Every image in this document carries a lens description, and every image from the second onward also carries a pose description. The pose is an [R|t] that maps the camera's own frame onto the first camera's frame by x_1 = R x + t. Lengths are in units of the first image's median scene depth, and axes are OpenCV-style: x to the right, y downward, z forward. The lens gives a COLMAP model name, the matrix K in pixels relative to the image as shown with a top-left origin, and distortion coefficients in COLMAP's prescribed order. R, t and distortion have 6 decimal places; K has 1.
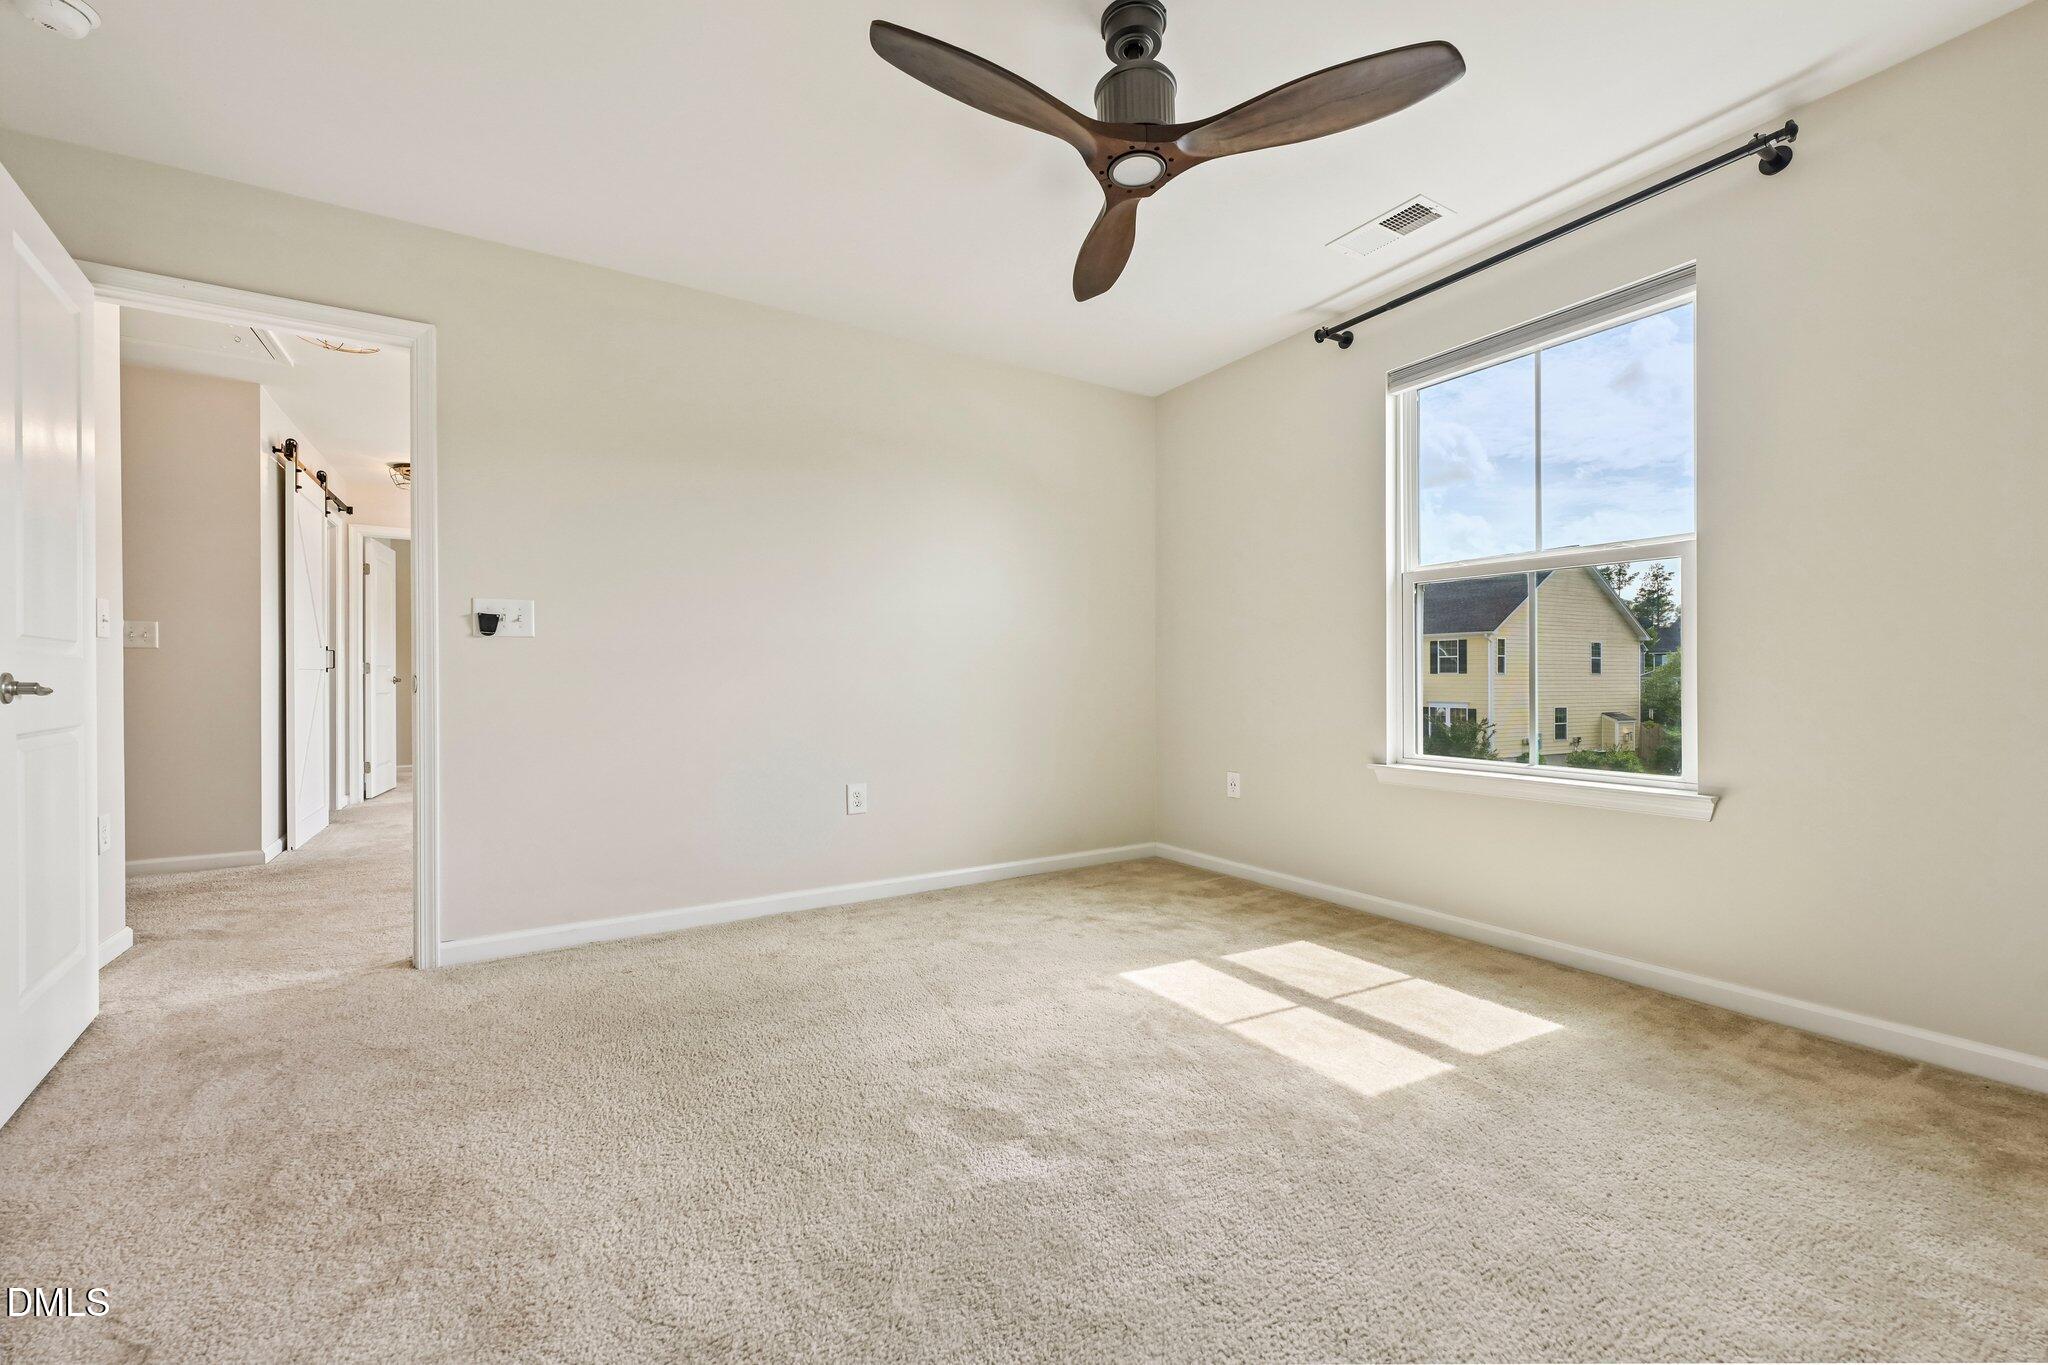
lens RADIAL K [[839.1, 0, 1023.6], [0, 839.1, 642.1], [0, 0, 1]] dist [0.024811, 0.000018]
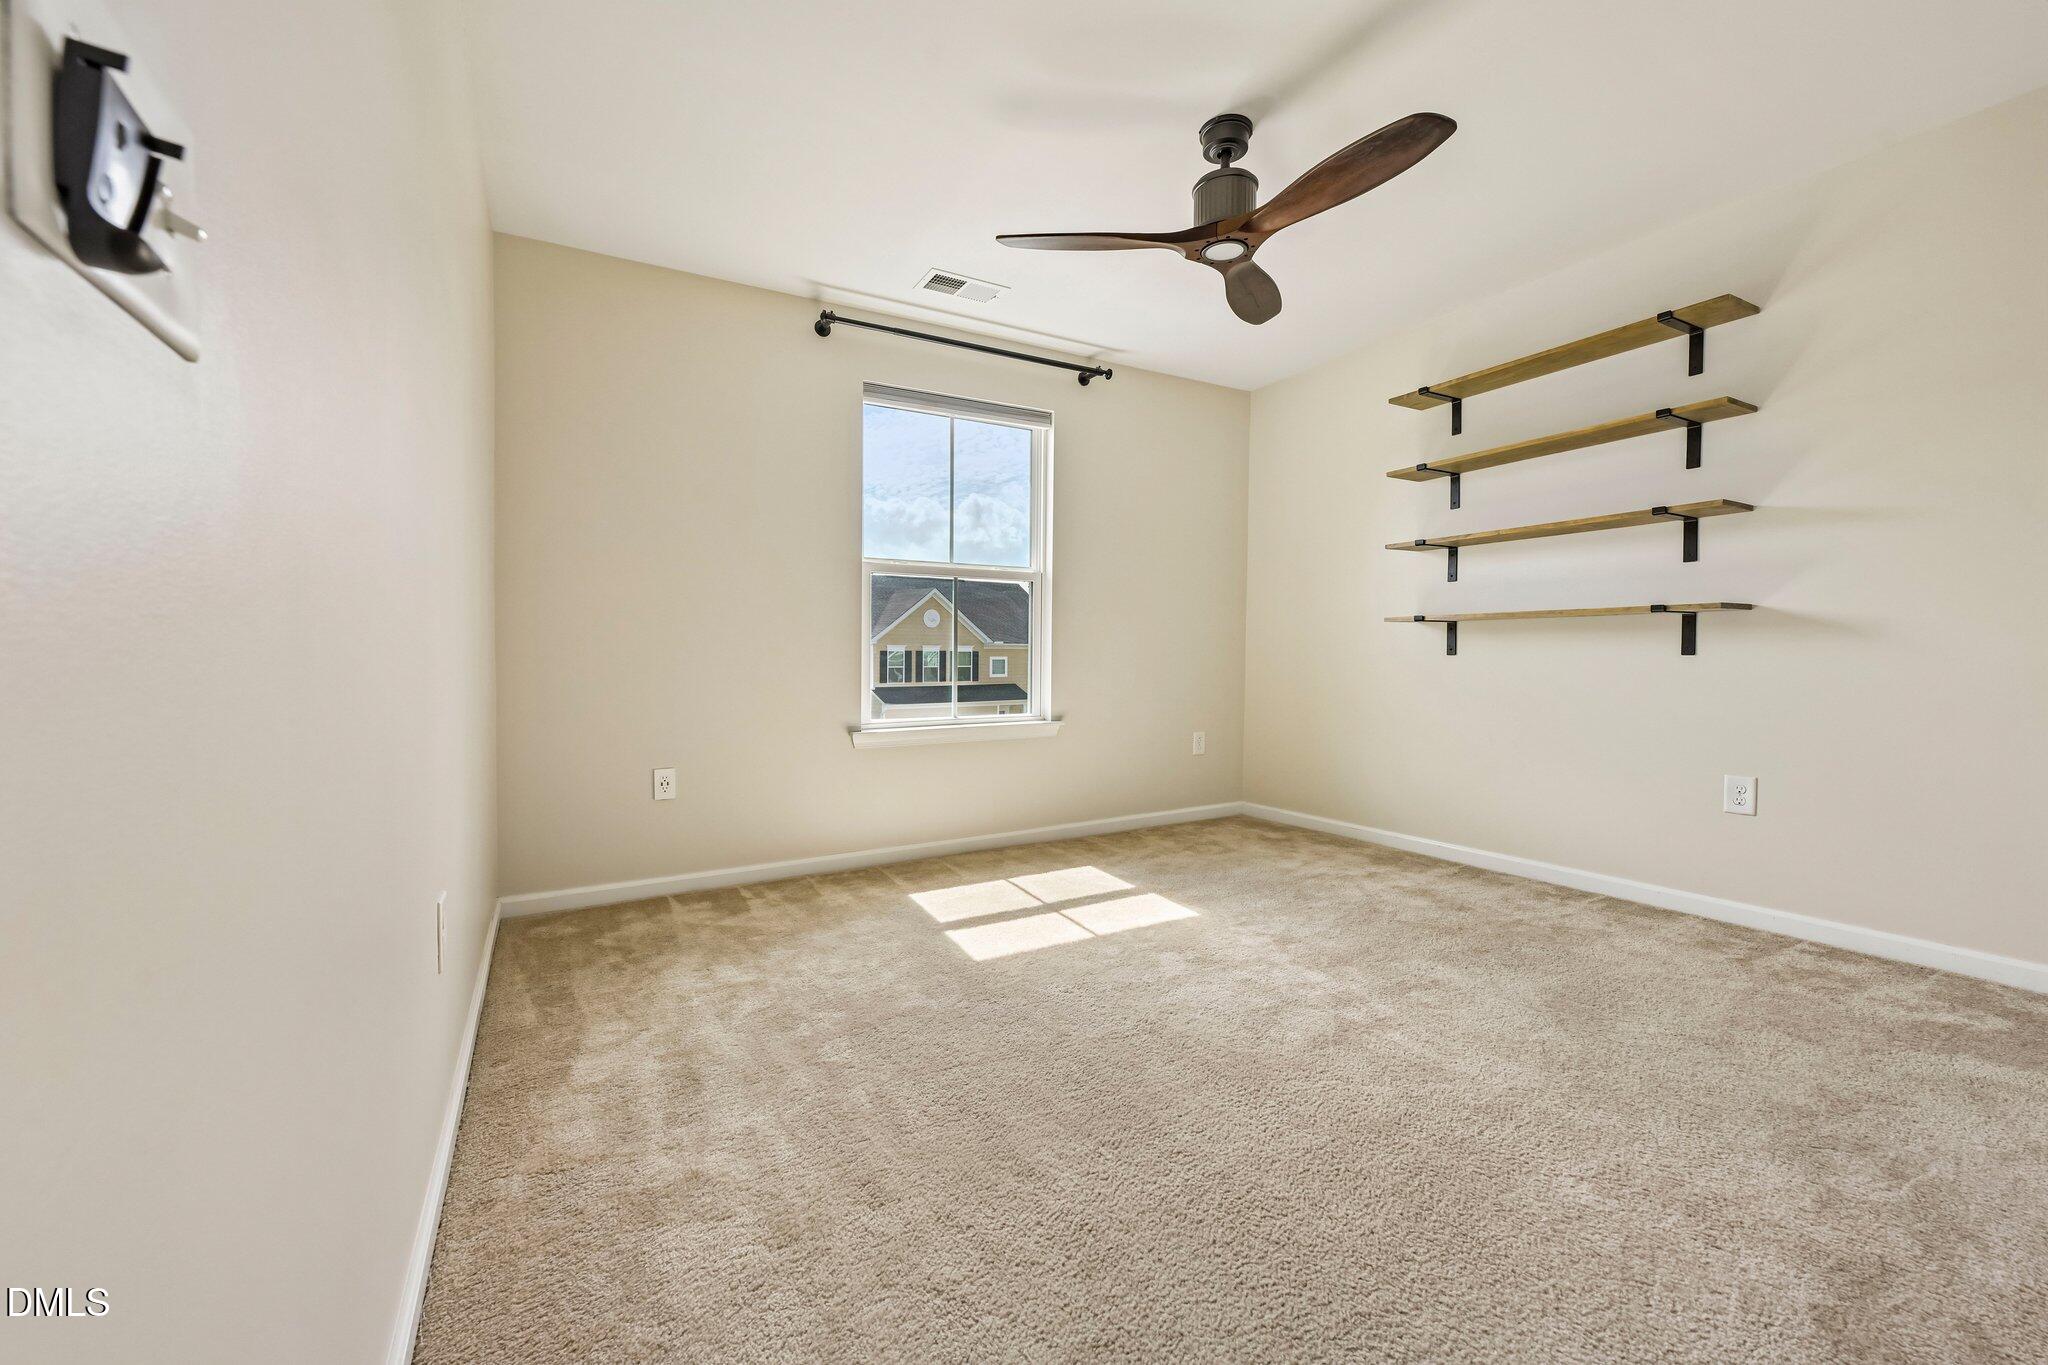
lens RADIAL K [[839.1, 0, 1023.6], [0, 839.1, 642.1], [0, 0, 1]] dist [0.024811, 0.000018]
pose [[0.013382, 0.011348, 0.999846, -0.805616], [-0.042053, 0.999057, -0.010776, 0.034667], [-0.999026, -0.041903, 0.013846, 0.901242]]
